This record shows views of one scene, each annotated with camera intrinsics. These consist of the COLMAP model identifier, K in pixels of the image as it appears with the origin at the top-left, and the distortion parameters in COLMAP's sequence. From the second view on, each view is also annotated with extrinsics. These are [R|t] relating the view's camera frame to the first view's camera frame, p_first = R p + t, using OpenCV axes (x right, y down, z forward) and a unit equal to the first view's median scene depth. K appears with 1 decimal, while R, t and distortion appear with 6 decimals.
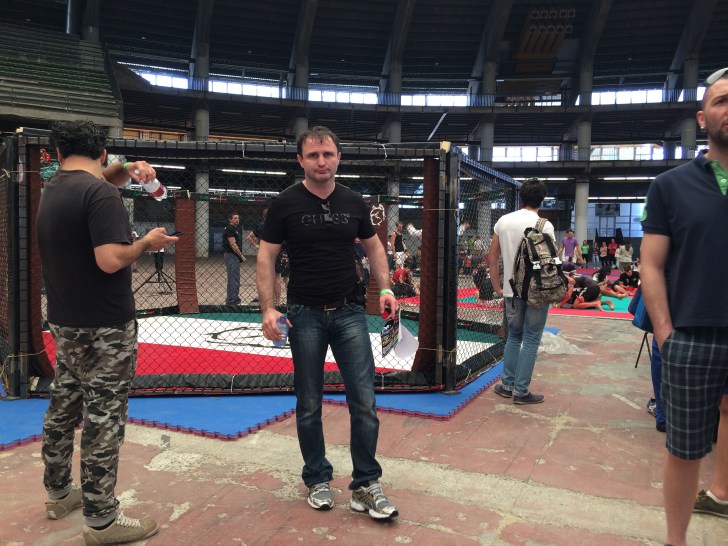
lens RADIAL K [[623.0, 0, 373.7], [0, 623.0, 273.0], [0, 0, 1]] dist [0.085458, -0.137954]
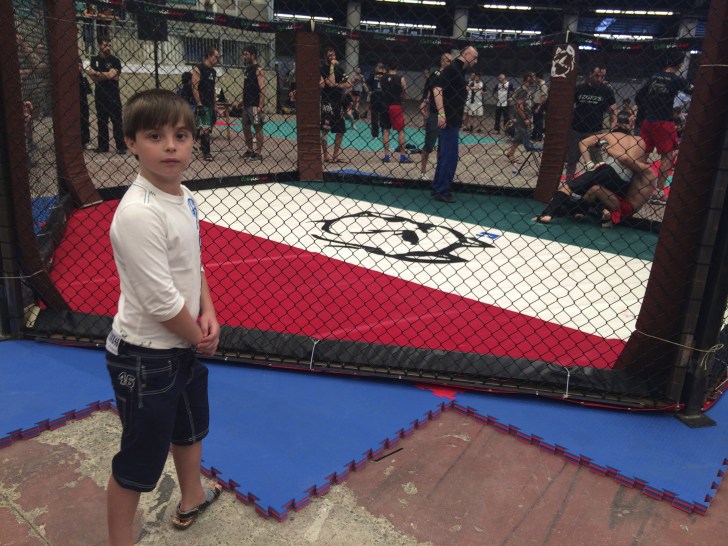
lens RADIAL K [[623.0, 0, 373.7], [0, 623.0, 273.0], [0, 0, 1]] dist [0.085458, -0.137954]
pose [[0.970210, 0.106381, -0.217659, -0.041726], [-0.050849, 0.967840, 0.246372, -0.053089], [0.236869, -0.227965, 0.944418, 0.444914]]
